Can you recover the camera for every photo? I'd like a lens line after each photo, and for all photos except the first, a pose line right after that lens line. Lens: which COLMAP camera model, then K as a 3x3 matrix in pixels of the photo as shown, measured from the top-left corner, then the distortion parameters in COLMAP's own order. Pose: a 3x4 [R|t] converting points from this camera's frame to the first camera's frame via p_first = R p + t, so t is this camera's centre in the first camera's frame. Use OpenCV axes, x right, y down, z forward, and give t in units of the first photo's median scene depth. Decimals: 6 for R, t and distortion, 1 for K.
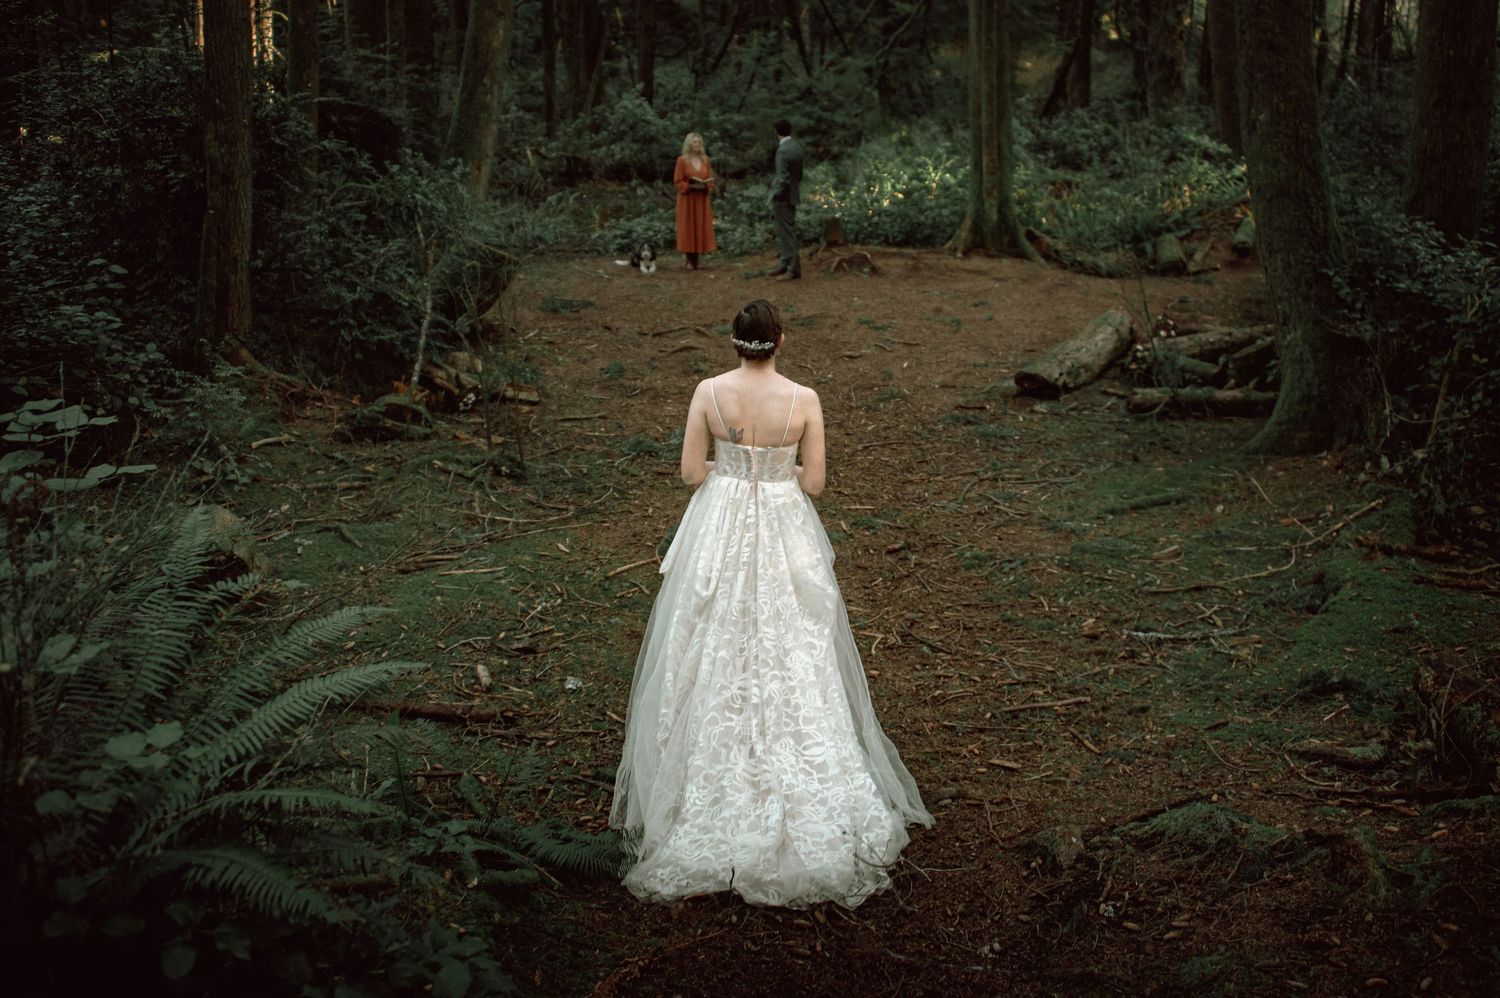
lens RADIAL K [[1259.5, 0, 756.2], [0, 1259.5, 431.2], [0, 0, 1]] dist [-0.110168, 0.012747]
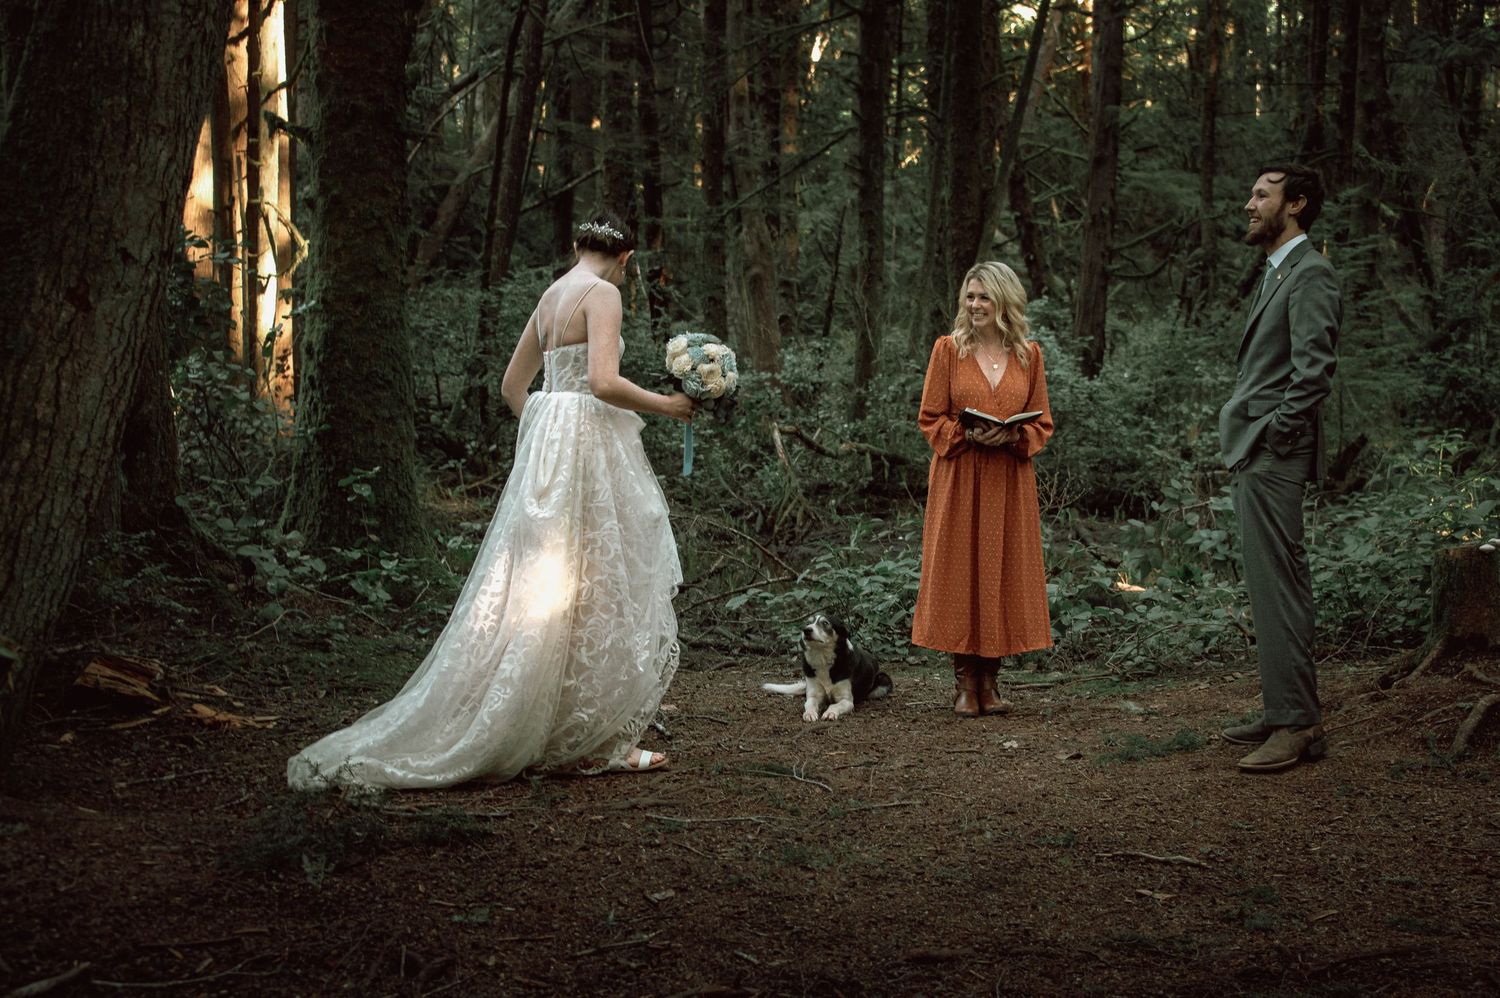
lens RADIAL K [[1972.4, 0, 891.5], [0, 1972.4, 598.0], [0, 0, 1]] dist [0.091063, 0.062362]
pose [[0.973230, 0.030172, -0.227844, 0.052656], [-0.070695, 0.982582, -0.171856, -0.107089], [0.218690, 0.183363, 0.958412, 0.782691]]
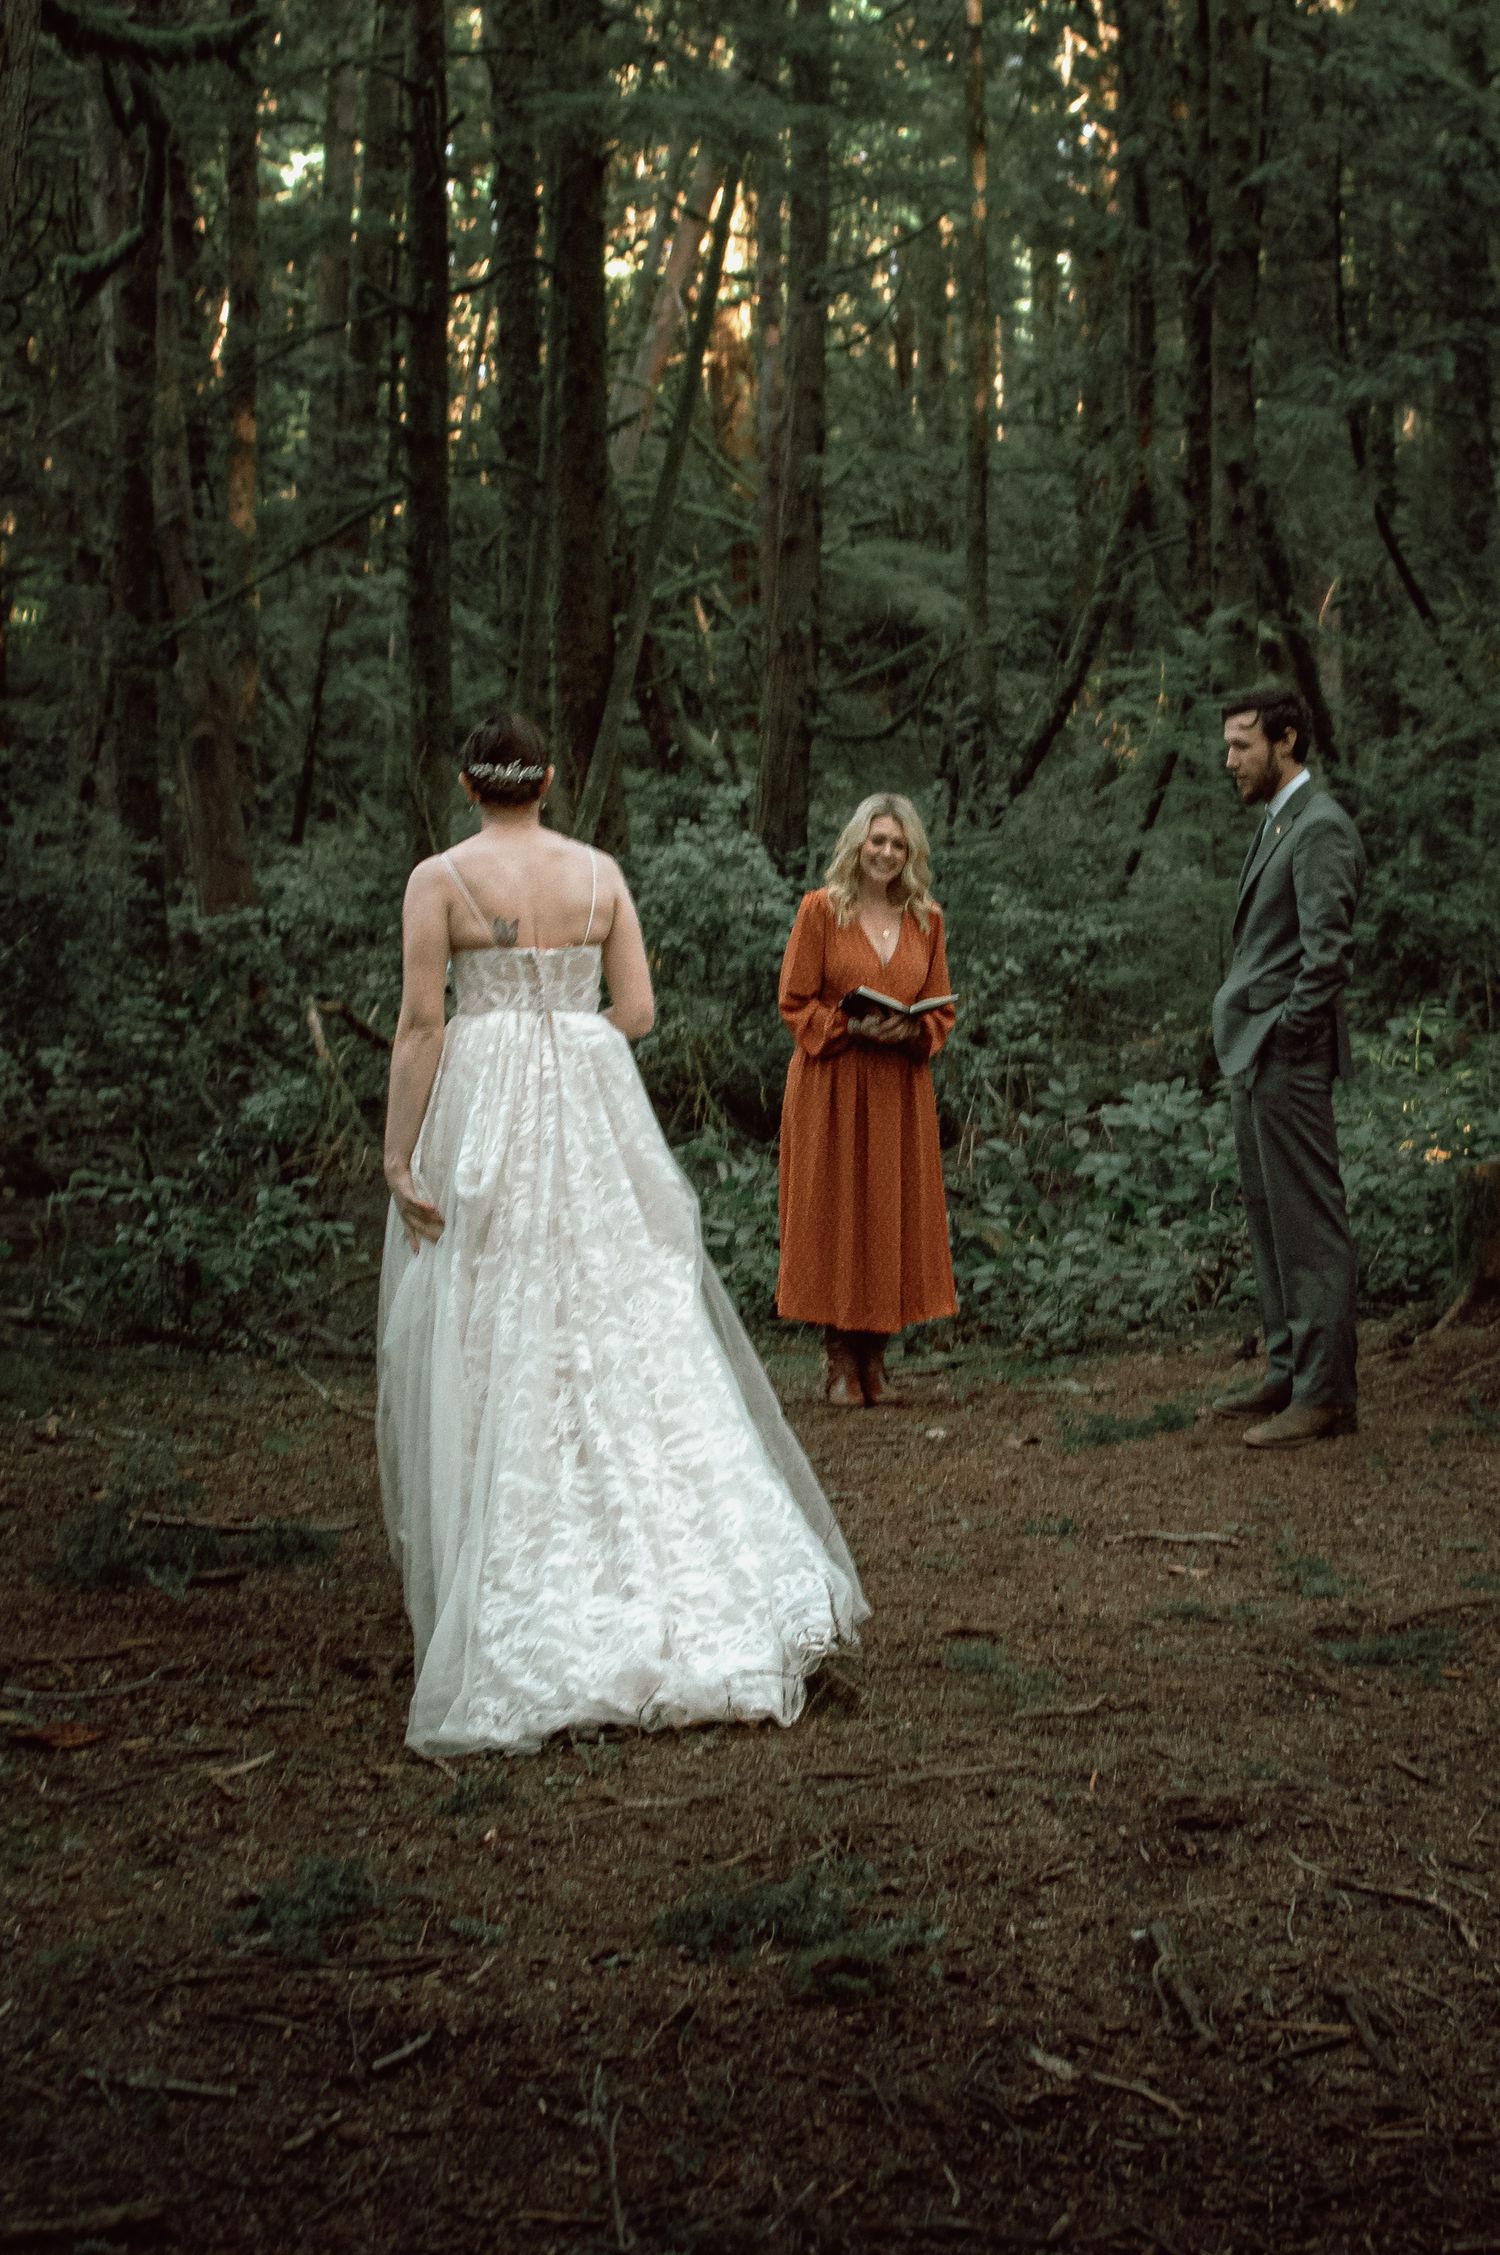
lens RADIAL K [[3830.7, 0, 910.7], [0, 3830.7, 1013.3], [0, 0, 1]] dist [0.022859, 0.030610]
pose [[0.997632, -0.002646, -0.068726, 0.007192], [-0.015009, 0.966802, -0.255084, -0.036160], [0.067119, 0.255511, 0.964473, 0.491346]]
